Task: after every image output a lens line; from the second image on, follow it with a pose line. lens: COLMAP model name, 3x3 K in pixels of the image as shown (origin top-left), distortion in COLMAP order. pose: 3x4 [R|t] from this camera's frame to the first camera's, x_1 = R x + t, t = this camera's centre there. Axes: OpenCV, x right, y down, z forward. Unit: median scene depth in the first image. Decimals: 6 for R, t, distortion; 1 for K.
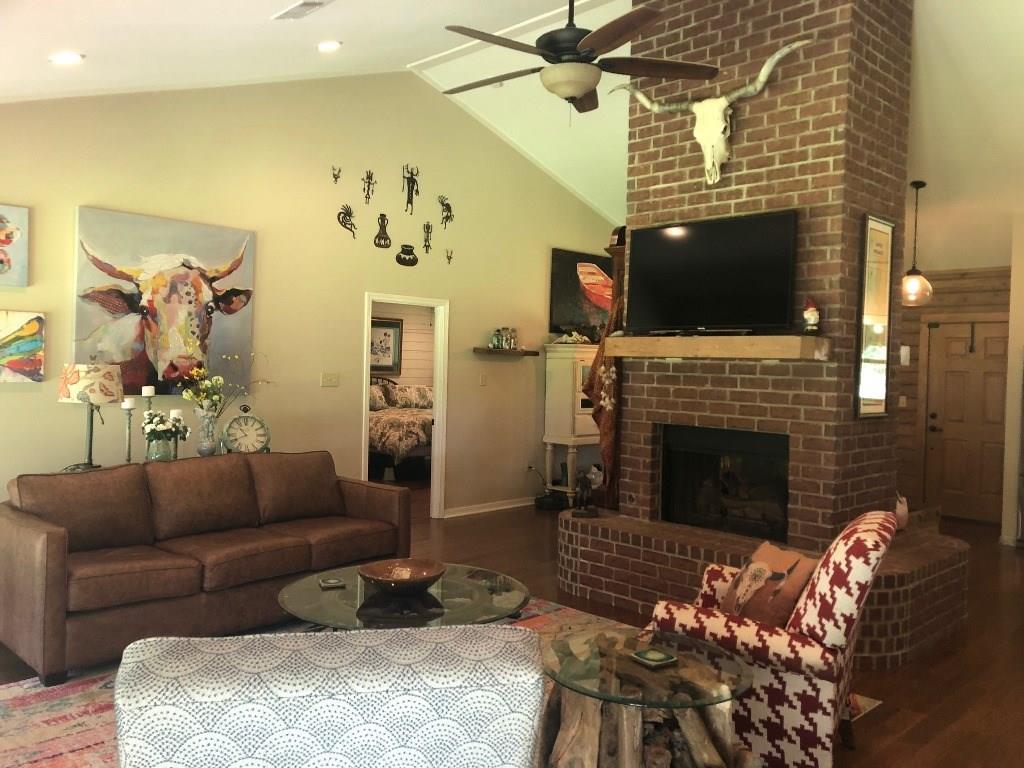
lens RADIAL K [[838.1, 0, 499.3], [0, 838.1, 384.9], [0, 0, 1]] dist [0.075476, -0.097426]
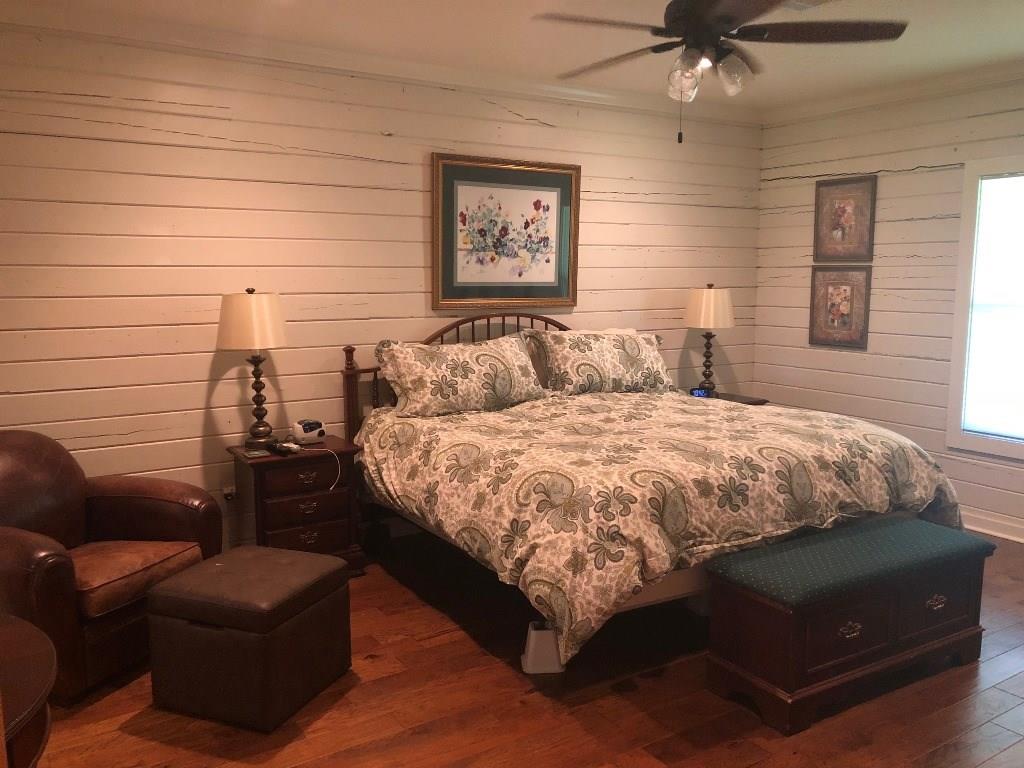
lens RADIAL K [[838.1, 0, 499.3], [0, 838.1, 384.9], [0, 0, 1]] dist [0.075476, -0.097426]
pose [[0.978715, 0.005270, -0.205156, -0.072228], [0.016778, 0.994269, 0.105583, -0.018178], [0.204537, -0.106778, 0.973018, 0.611050]]
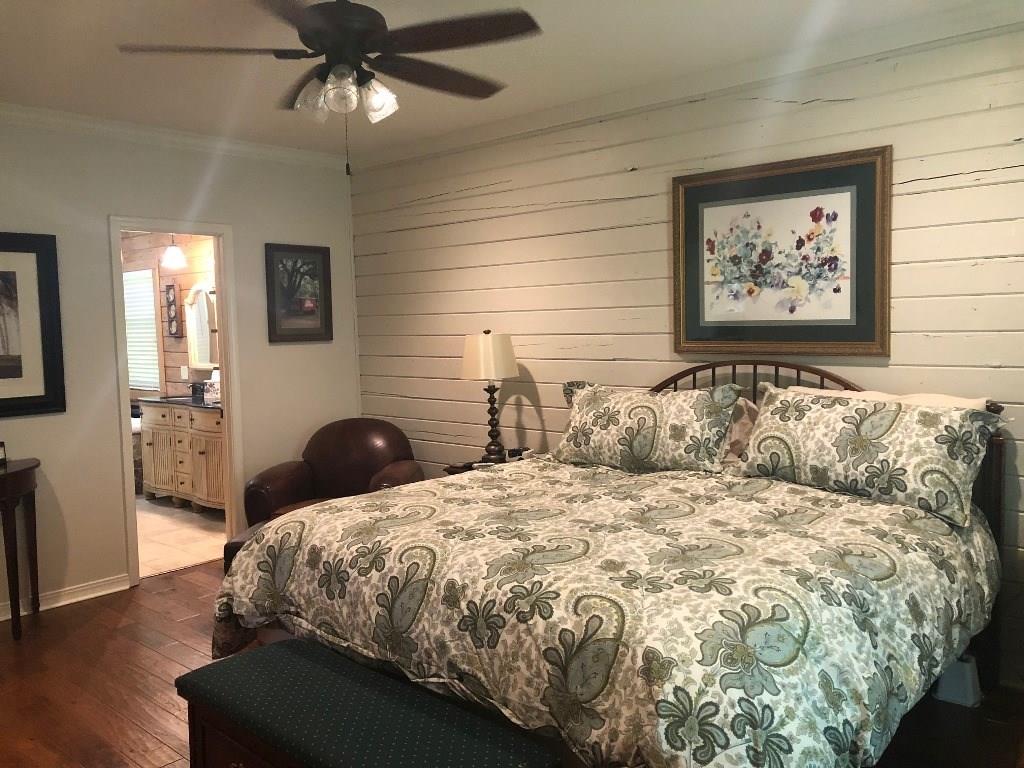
lens RADIAL K [[852.8, 0, 511.3], [0, 852.8, 363.0], [0, 0, 1]] dist [0.018026, -0.000194]
pose [[0.049510, 0.029933, -0.998325, 0.158545], [0.001765, 0.999547, 0.030057, -0.018649], [0.998772, -0.003250, 0.049435, 0.898745]]
